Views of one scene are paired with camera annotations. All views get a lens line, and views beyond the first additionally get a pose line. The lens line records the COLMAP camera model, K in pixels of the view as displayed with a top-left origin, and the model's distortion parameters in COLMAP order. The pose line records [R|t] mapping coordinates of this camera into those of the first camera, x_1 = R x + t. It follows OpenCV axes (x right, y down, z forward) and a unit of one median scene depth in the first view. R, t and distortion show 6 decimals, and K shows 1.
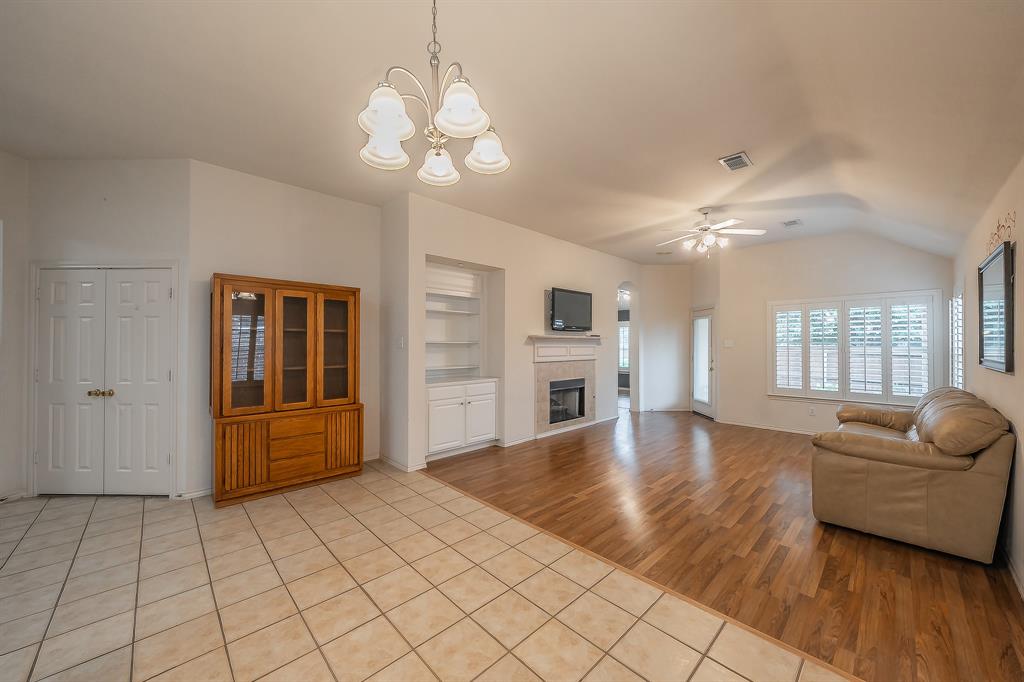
lens RADIAL K [[372.3, 0, 506.6], [0, 372.3, 342.1], [0, 0, 1]] dist [-0.000953, -0.001011]
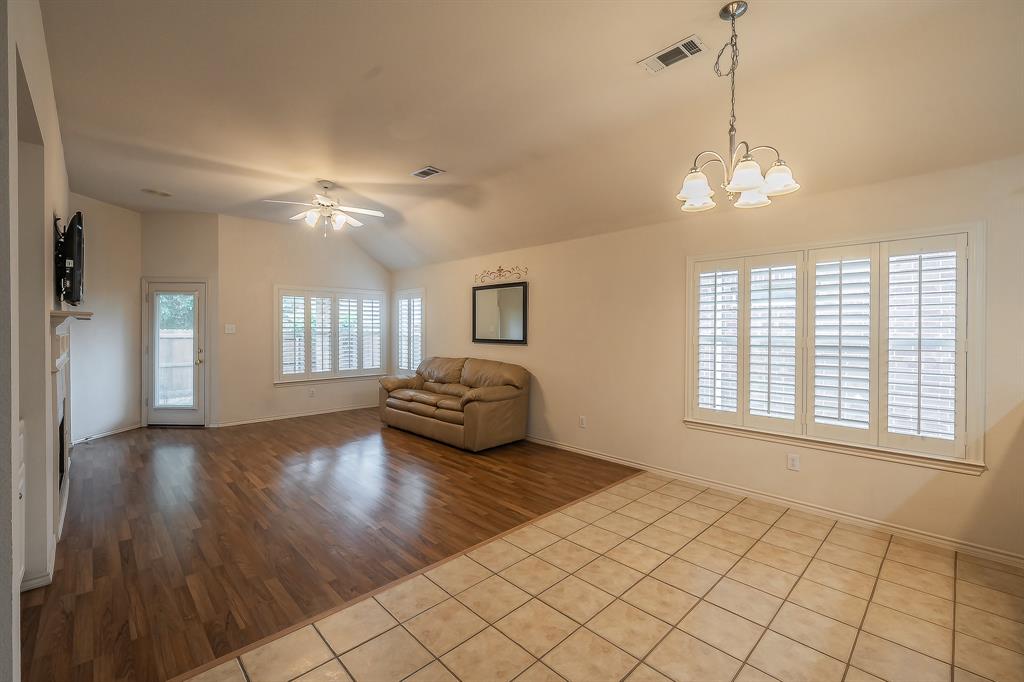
lens RADIAL K [[432.7, 0, 513.0], [0, 432.7, 338.3], [0, 0, 1]] dist [-0.000851, 0.000333]
pose [[-0.010055, -0.022888, 0.999687, -0.534026], [-0.009234, 0.999698, 0.022796, -0.004633], [-0.999907, -0.009002, -0.010263, 0.544291]]
